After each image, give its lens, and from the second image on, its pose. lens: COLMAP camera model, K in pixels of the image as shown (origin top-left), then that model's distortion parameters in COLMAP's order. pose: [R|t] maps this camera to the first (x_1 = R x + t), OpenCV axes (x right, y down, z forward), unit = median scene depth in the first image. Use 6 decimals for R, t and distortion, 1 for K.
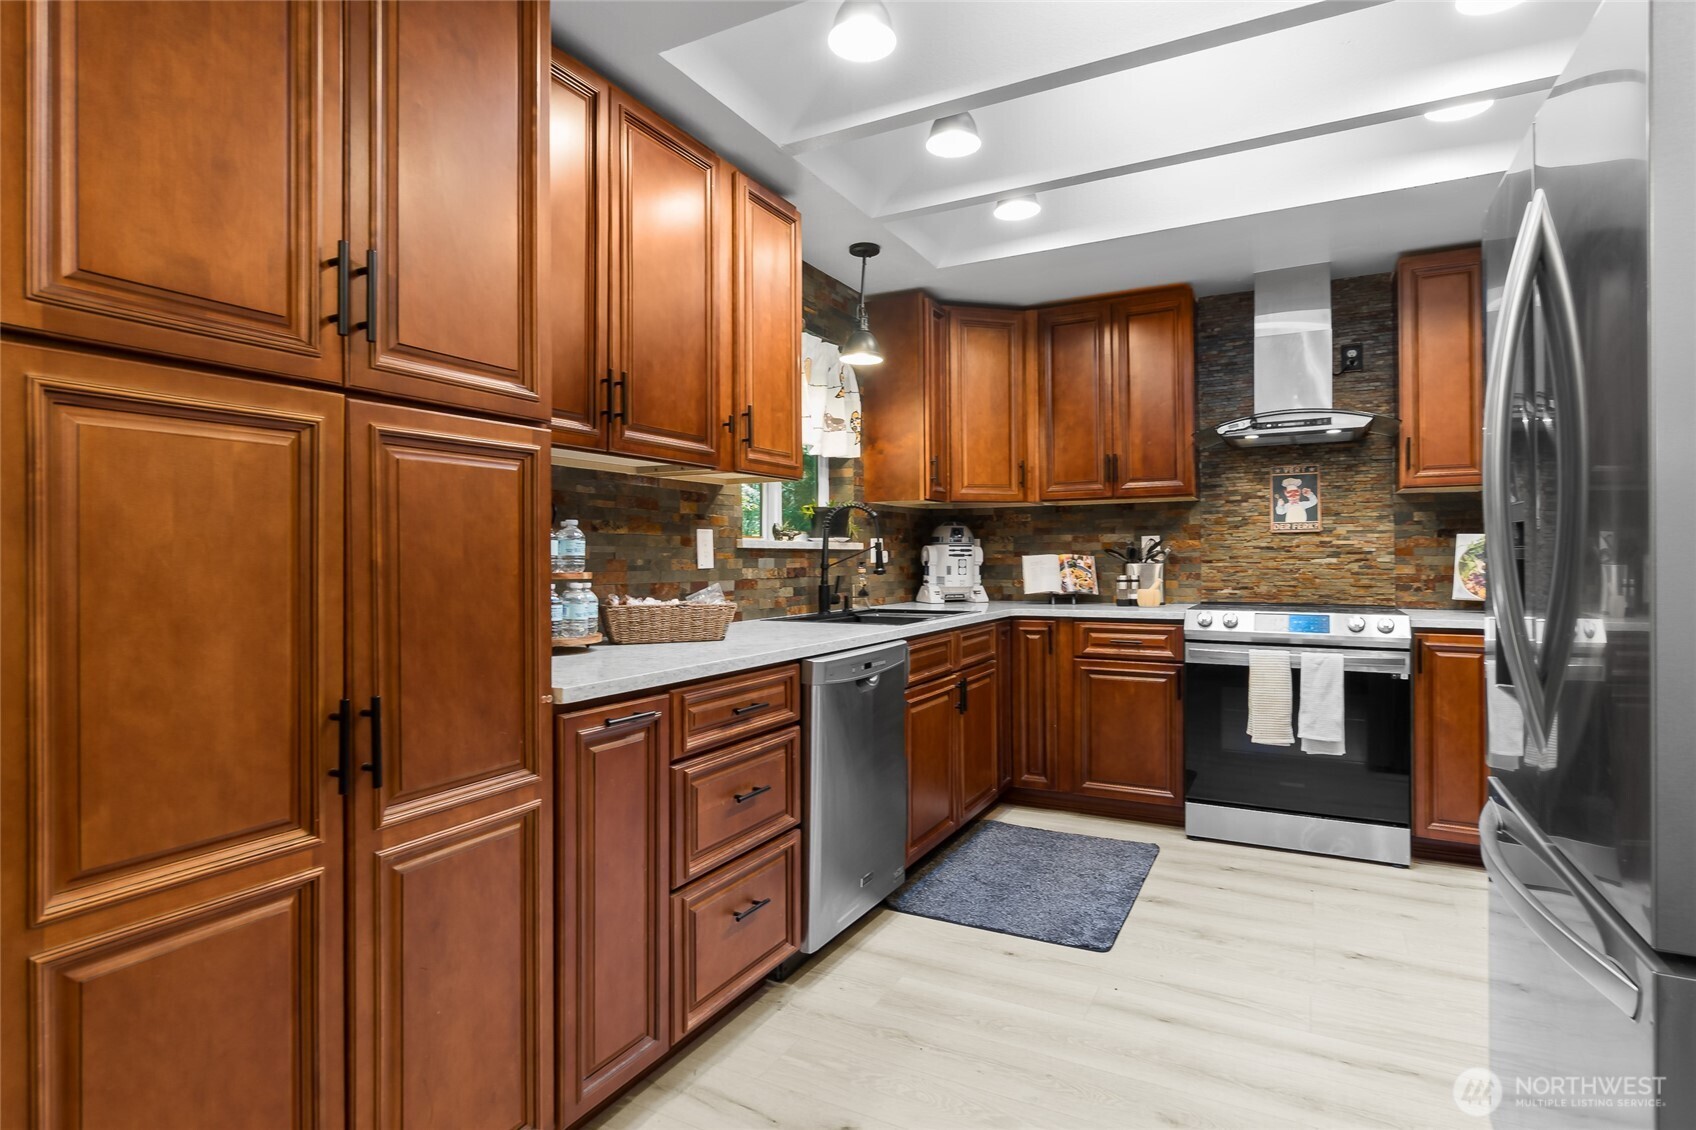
lens RADIAL K [[876.6, 0, 841.3], [0, 876.6, 554.3], [0, 0, 1]] dist [-0.002288, 0.000031]
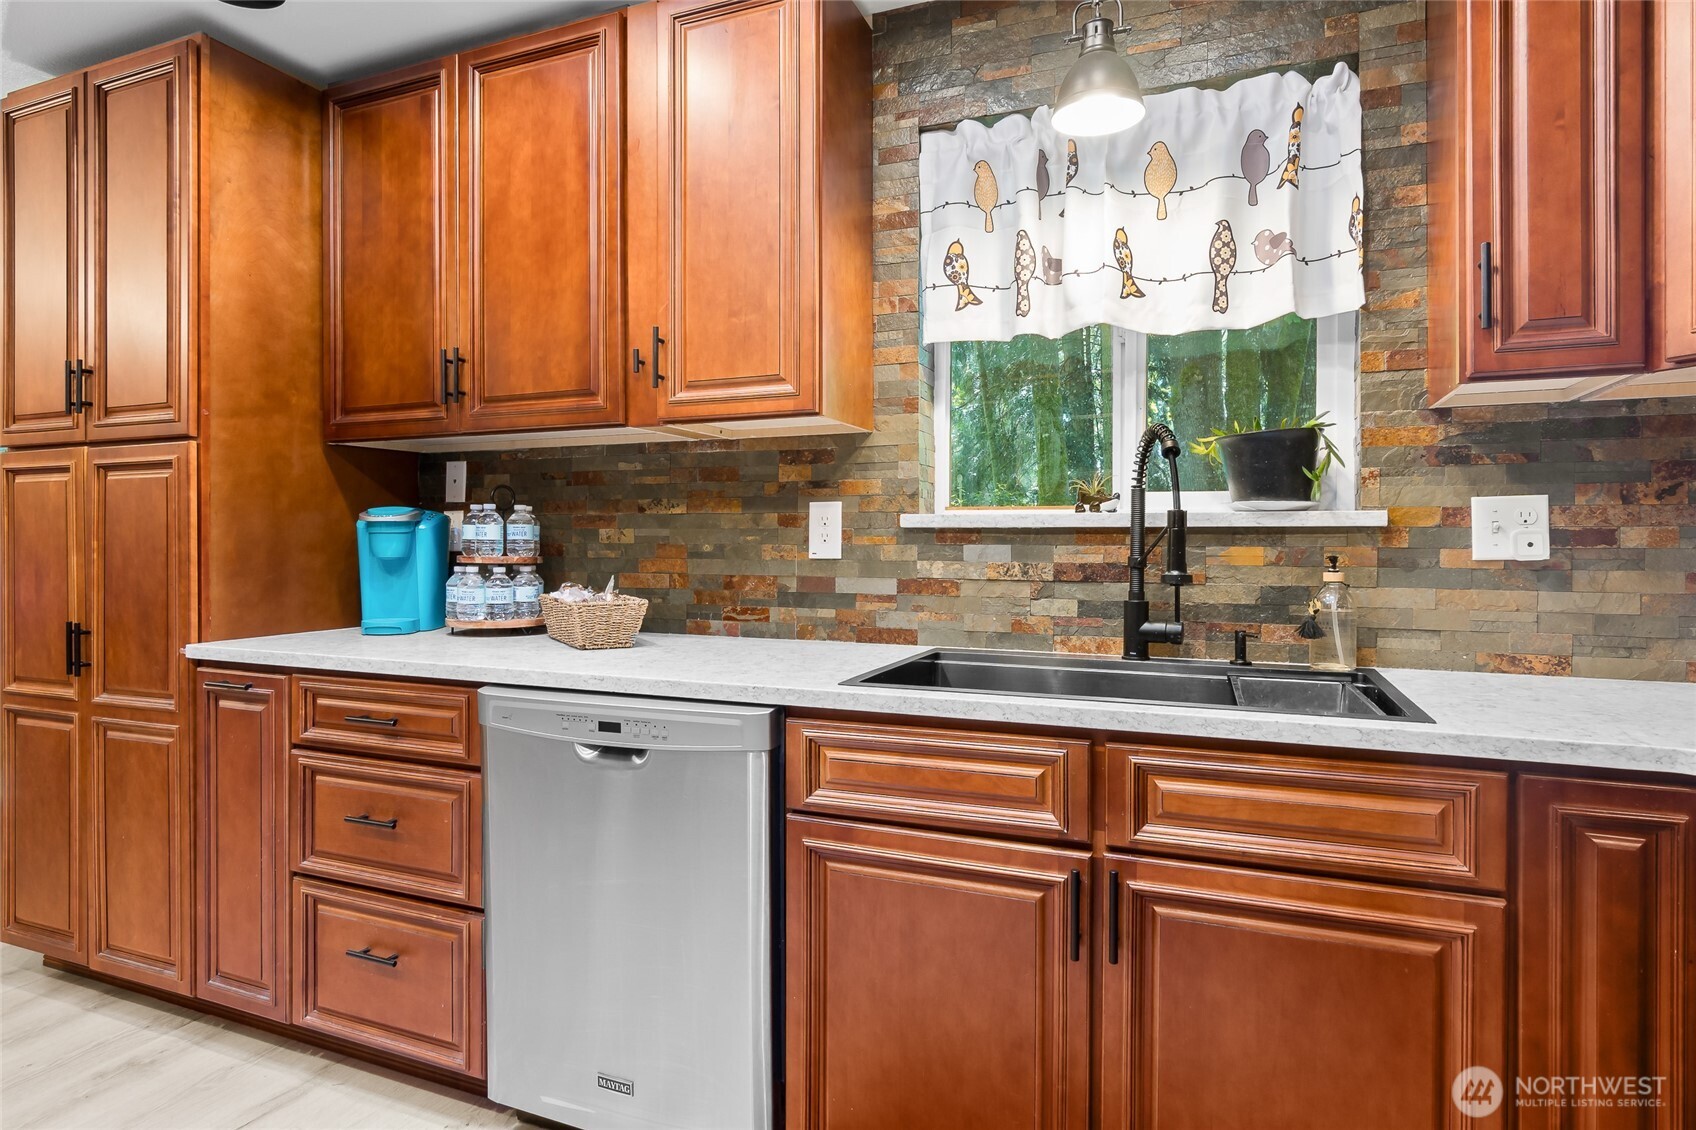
lens RADIAL K [[945.7, 0, 844.6], [0, 945.7, 544.9], [0, 0, 1]] dist [-0.001915, -0.000308]
pose [[0.095562, 0.007749, -0.995393, 0.471118], [0.000970, 0.999969, 0.007877, -0.000288], [0.995423, -0.001719, 0.095552, 0.758237]]
